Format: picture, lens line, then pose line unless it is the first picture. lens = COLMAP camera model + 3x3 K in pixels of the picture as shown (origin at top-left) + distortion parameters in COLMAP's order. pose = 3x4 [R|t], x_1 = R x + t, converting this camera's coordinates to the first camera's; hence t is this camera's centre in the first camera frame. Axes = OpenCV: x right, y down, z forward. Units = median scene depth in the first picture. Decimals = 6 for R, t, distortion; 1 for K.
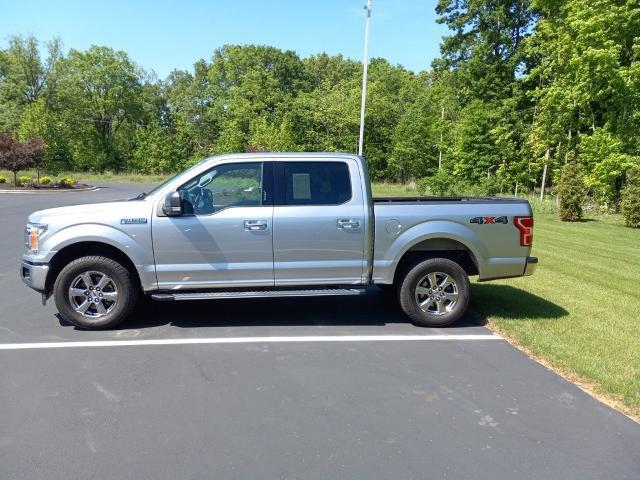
lens RADIAL K [[509.2, 0, 320.0], [0, 509.2, 240.0], [0, 0, 1]] dist [0.025062, -0.015800]
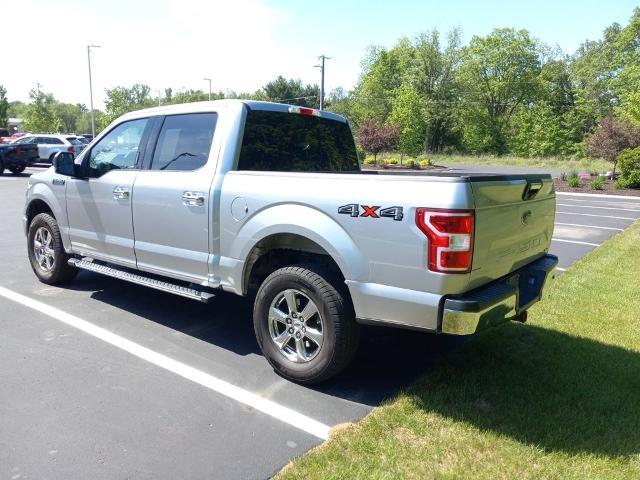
lens RADIAL K [[509.2, 0, 320.0], [0, 509.2, 240.0], [0, 0, 1]] dist [0.025062, -0.015800]
pose [[0.719621, 0.118145, -0.684243, 0.638058], [-0.098108, 0.992833, 0.068247, -0.038792], [0.687402, 0.018018, 0.726054, 0.572177]]
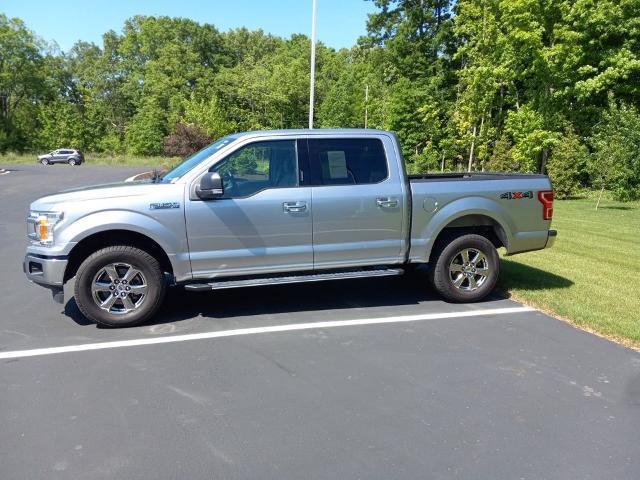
lens RADIAL K [[509.2, 0, 320.0], [0, 509.2, 240.0], [0, 0, 1]] dist [0.025062, -0.015800]
pose [[0.987079, -0.038212, 0.155611, -0.212753], [0.031784, 0.998544, 0.043591, -0.006586], [-0.157050, -0.038081, 0.986856, 0.050814]]
